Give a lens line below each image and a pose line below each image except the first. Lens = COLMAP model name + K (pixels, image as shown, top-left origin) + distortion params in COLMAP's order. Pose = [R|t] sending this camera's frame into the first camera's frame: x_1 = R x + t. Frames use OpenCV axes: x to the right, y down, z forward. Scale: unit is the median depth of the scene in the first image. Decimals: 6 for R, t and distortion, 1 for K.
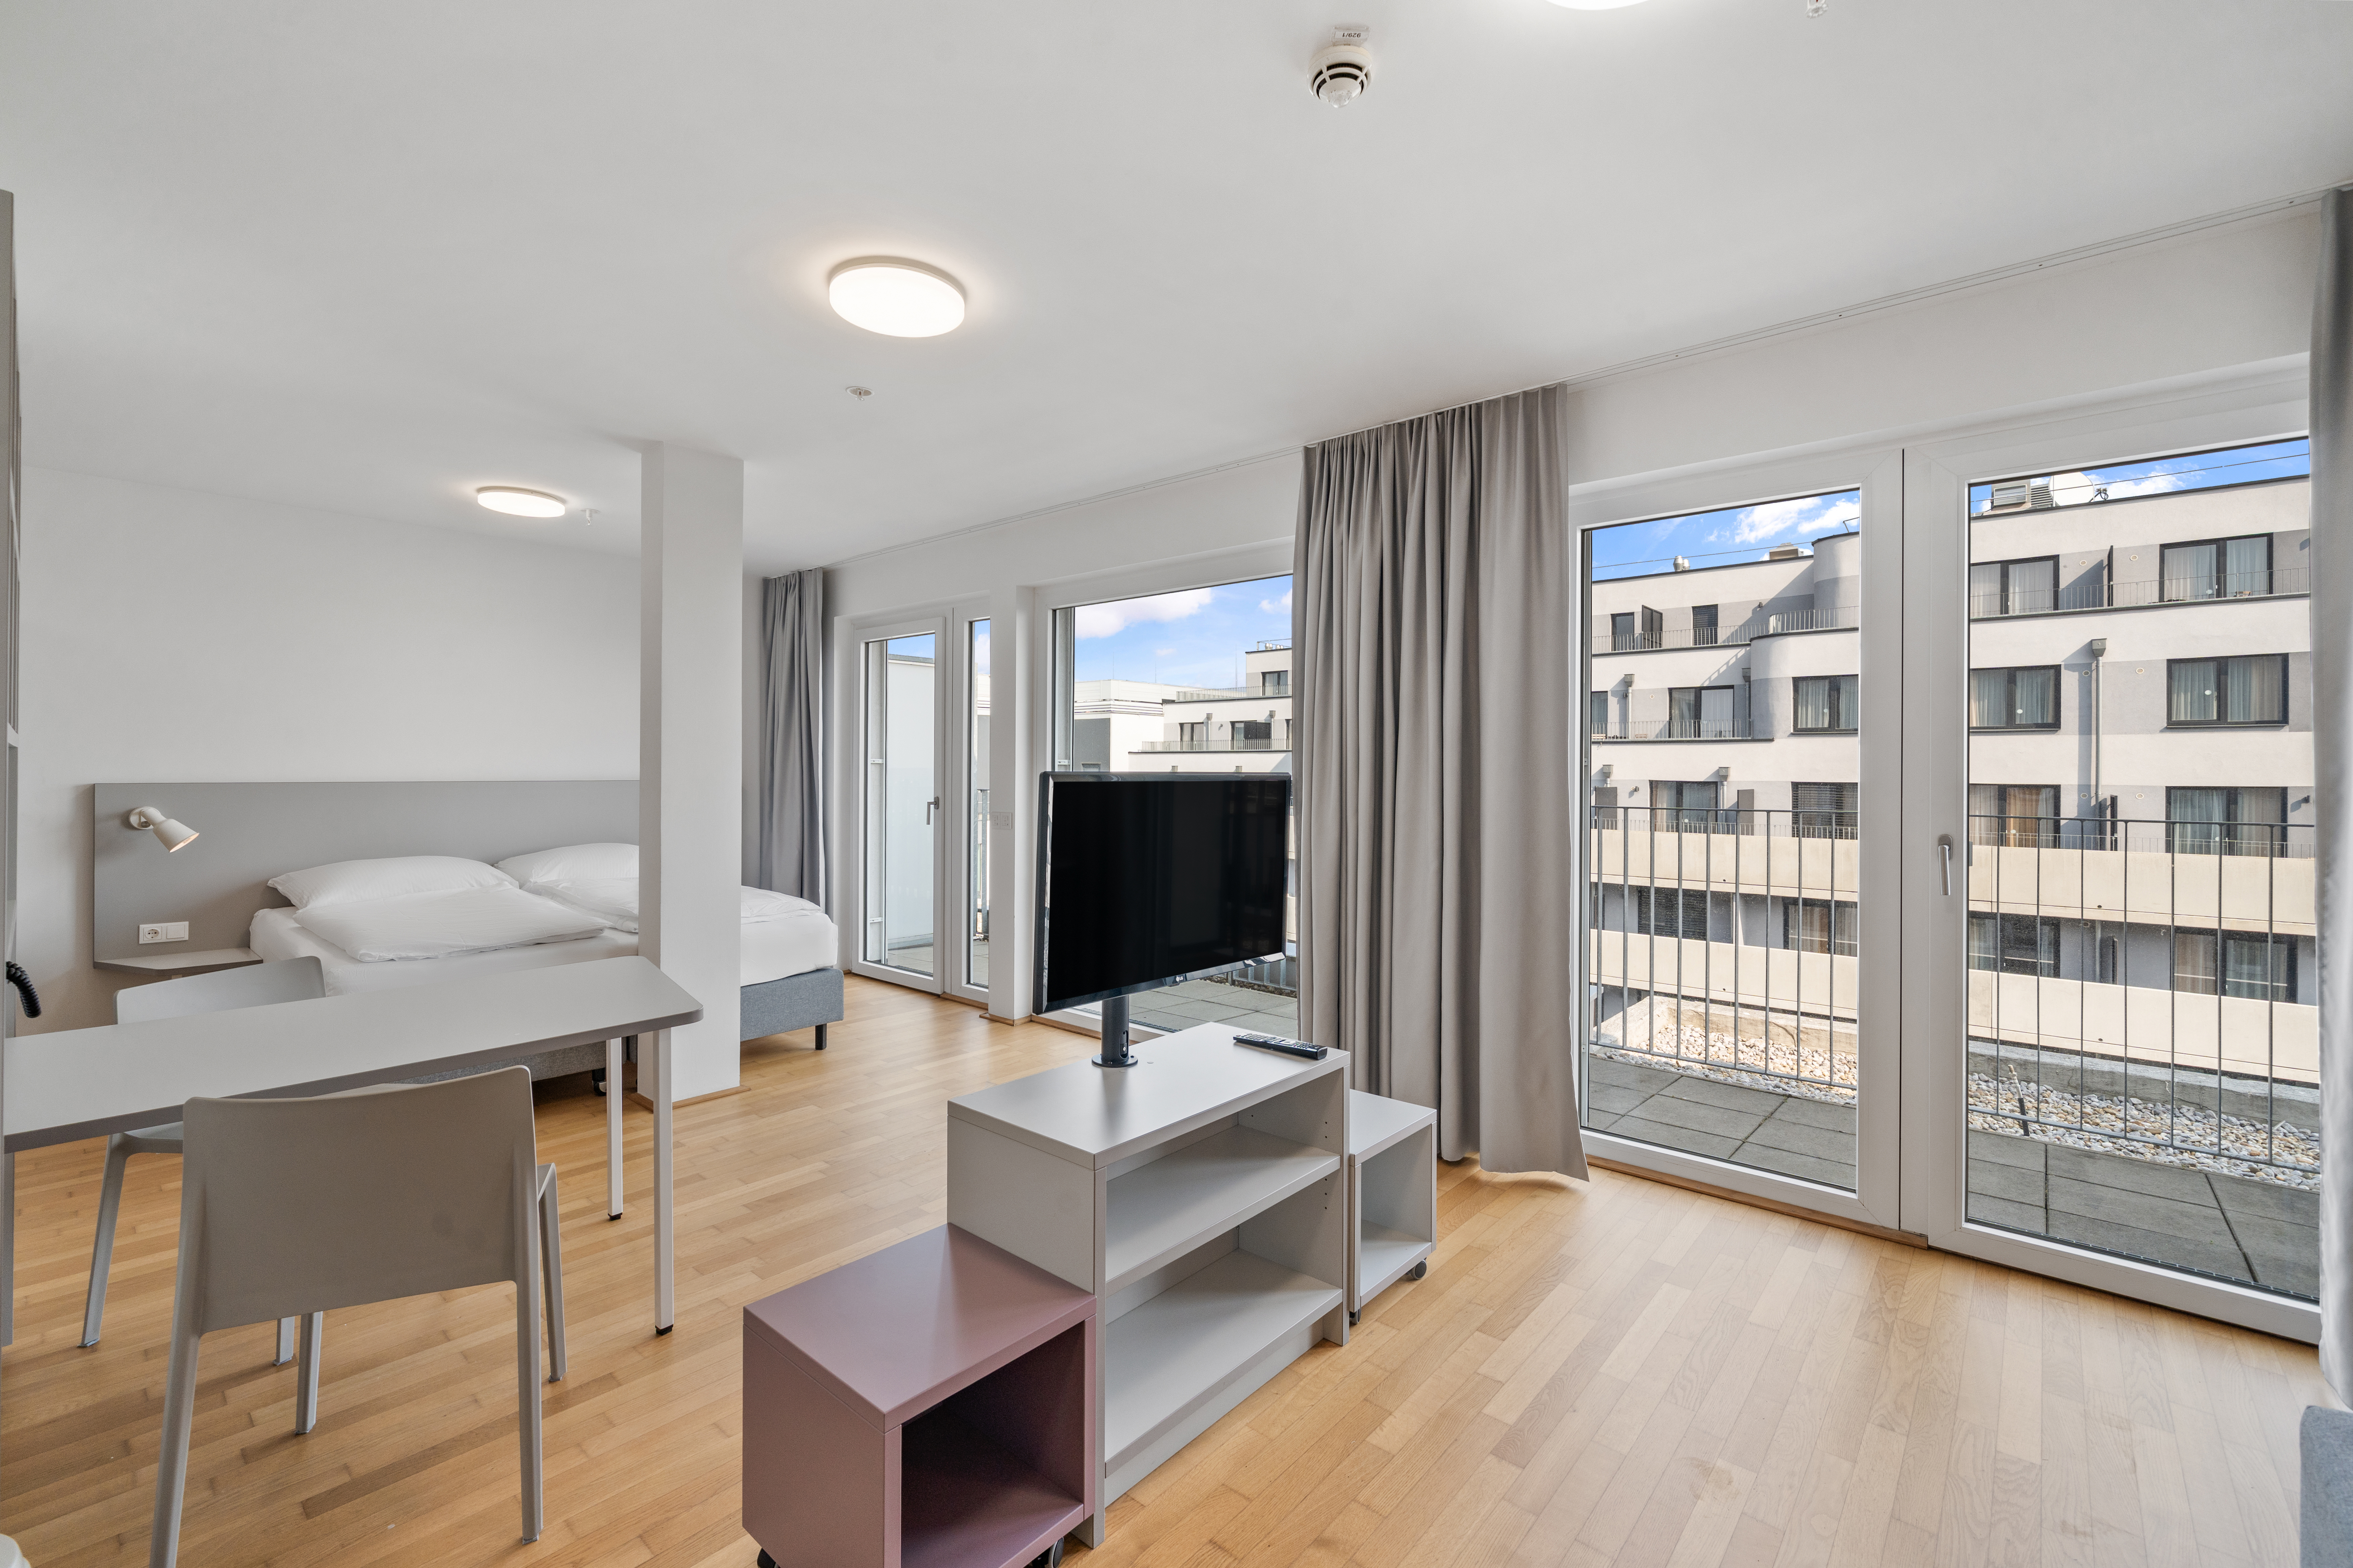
lens RADIAL K [[976.2, 0, 1190.7], [0, 976.2, 780.6], [0, 0, 1]] dist [0.002877, -0.000062]
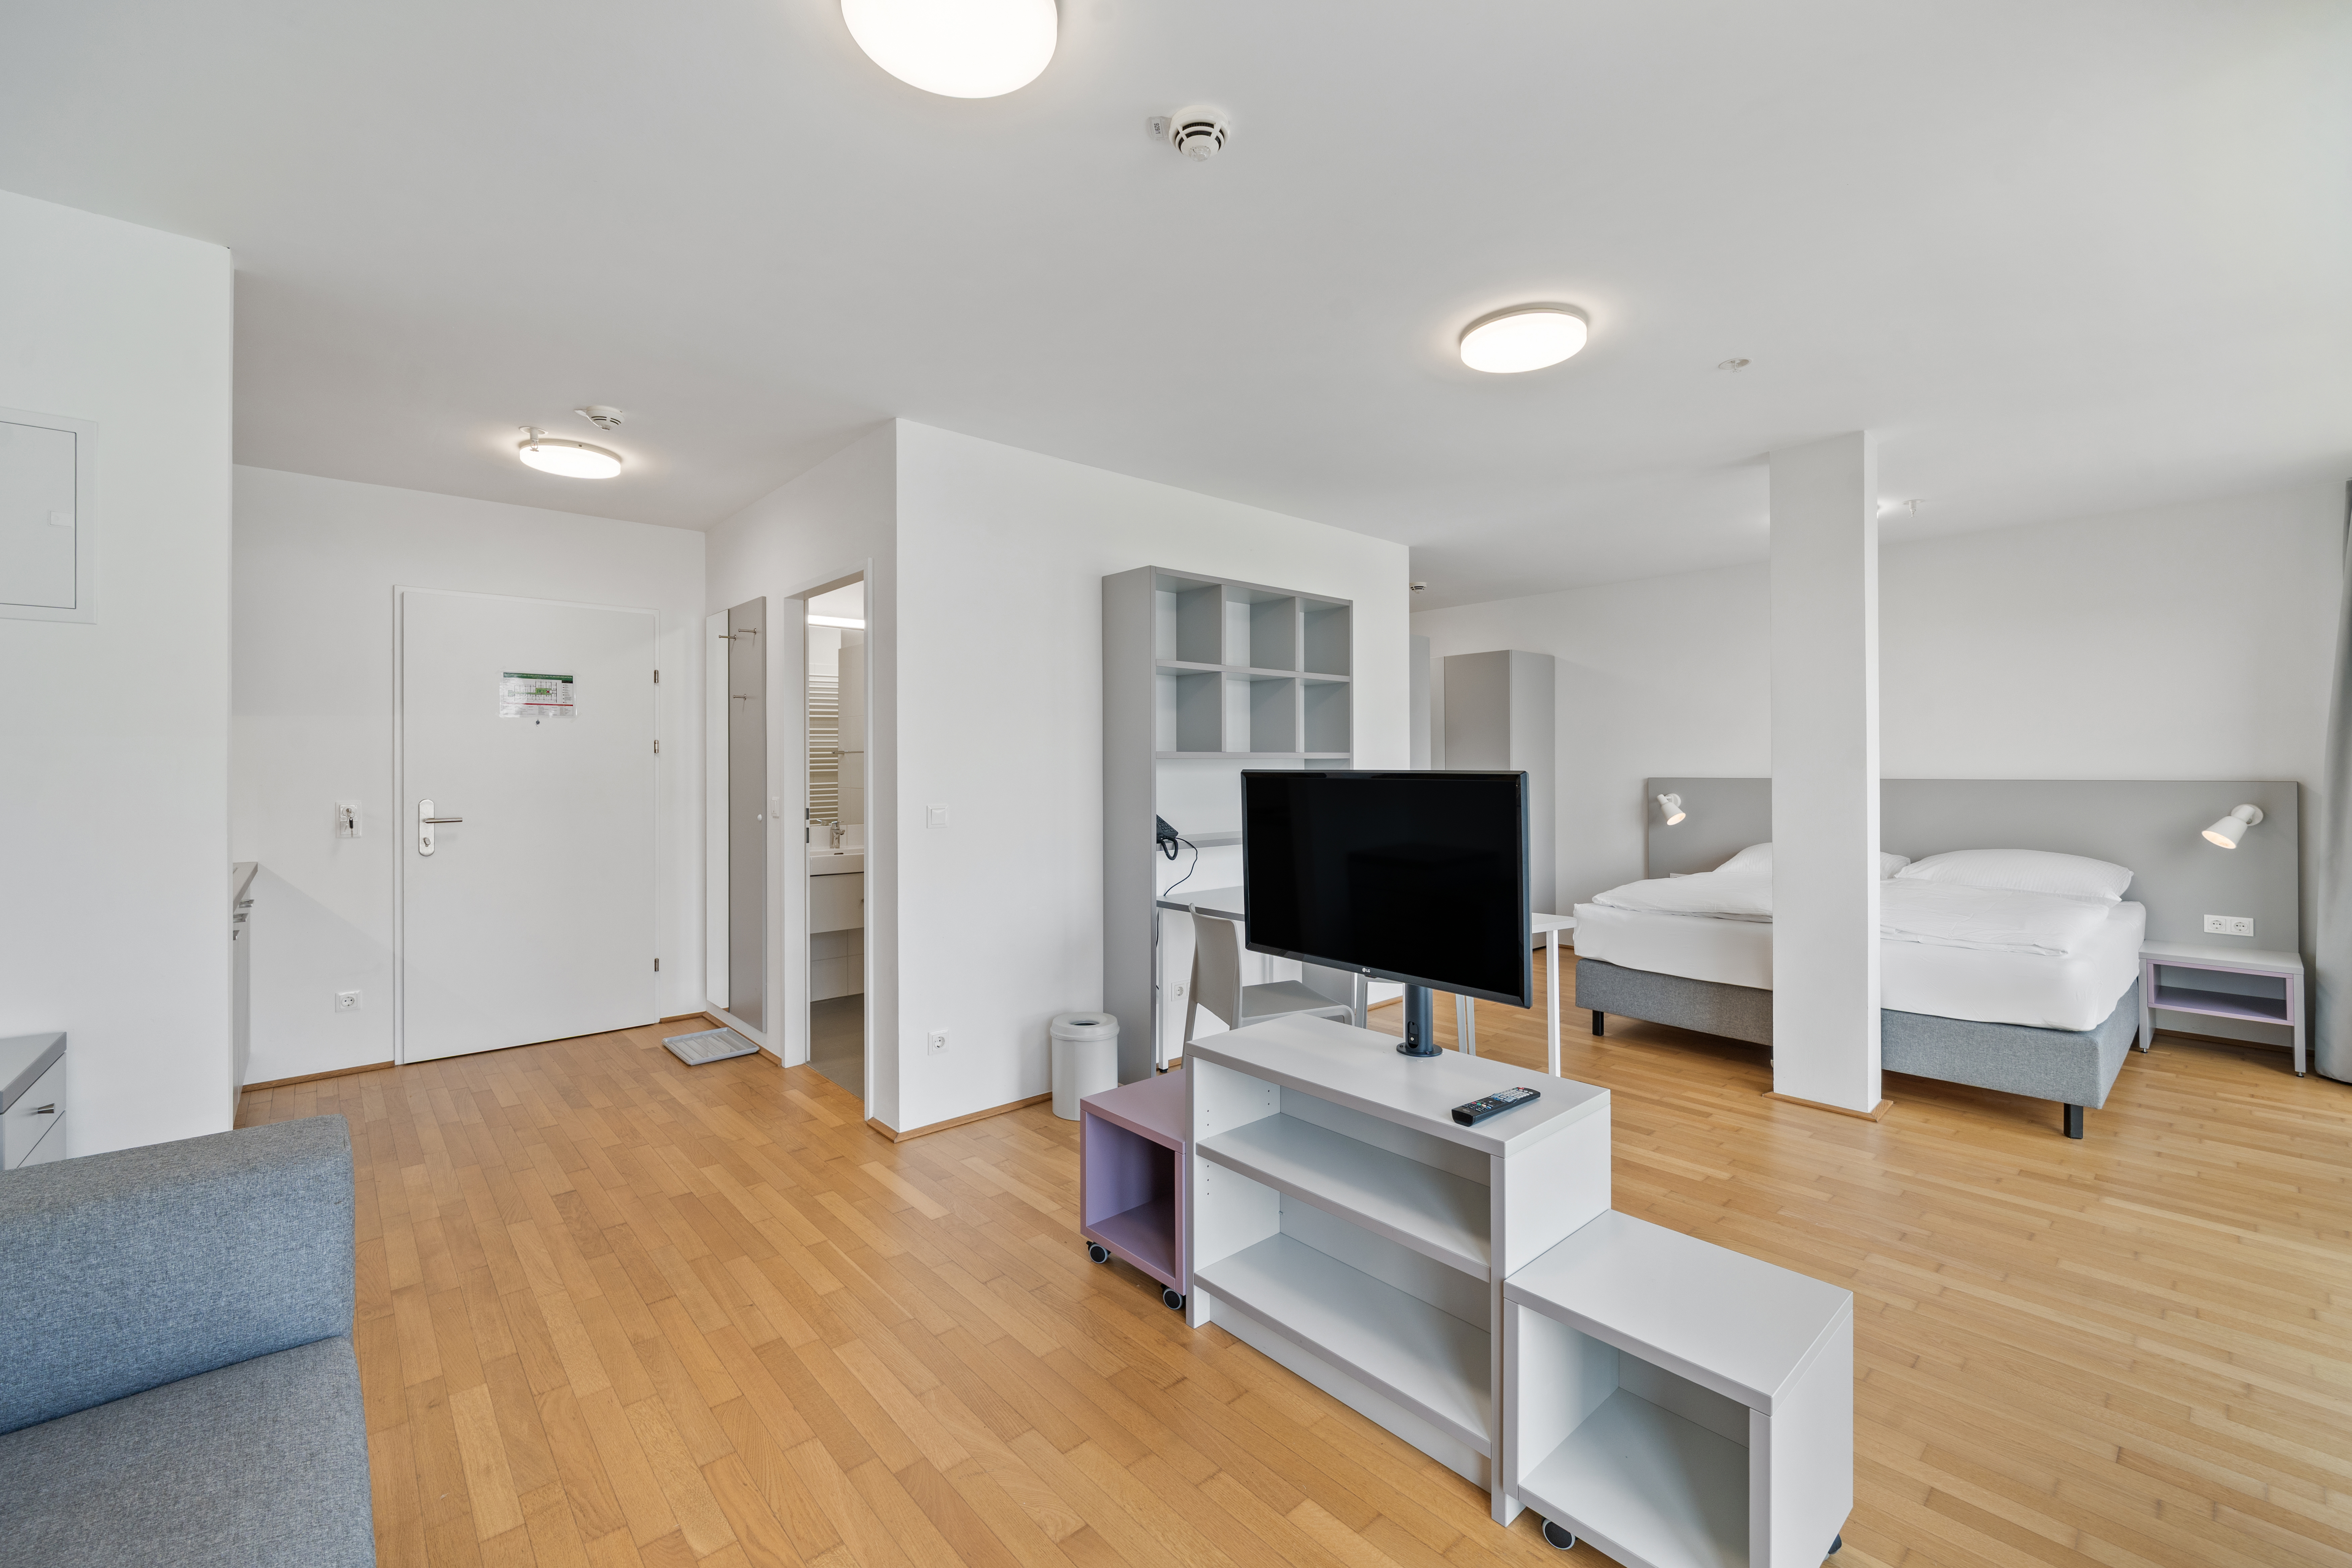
lens RADIAL K [[963.1, 0, 1164.3], [0, 963.1, 768.0], [0, 0, 1]] dist [0.001167, 0.000558]
pose [[-0.146442, -0.004643, -0.989208, 0.519430], [-0.000090, 0.999989, -0.004680, -0.005912], [0.989219, -0.000596, -0.146441, 0.469370]]
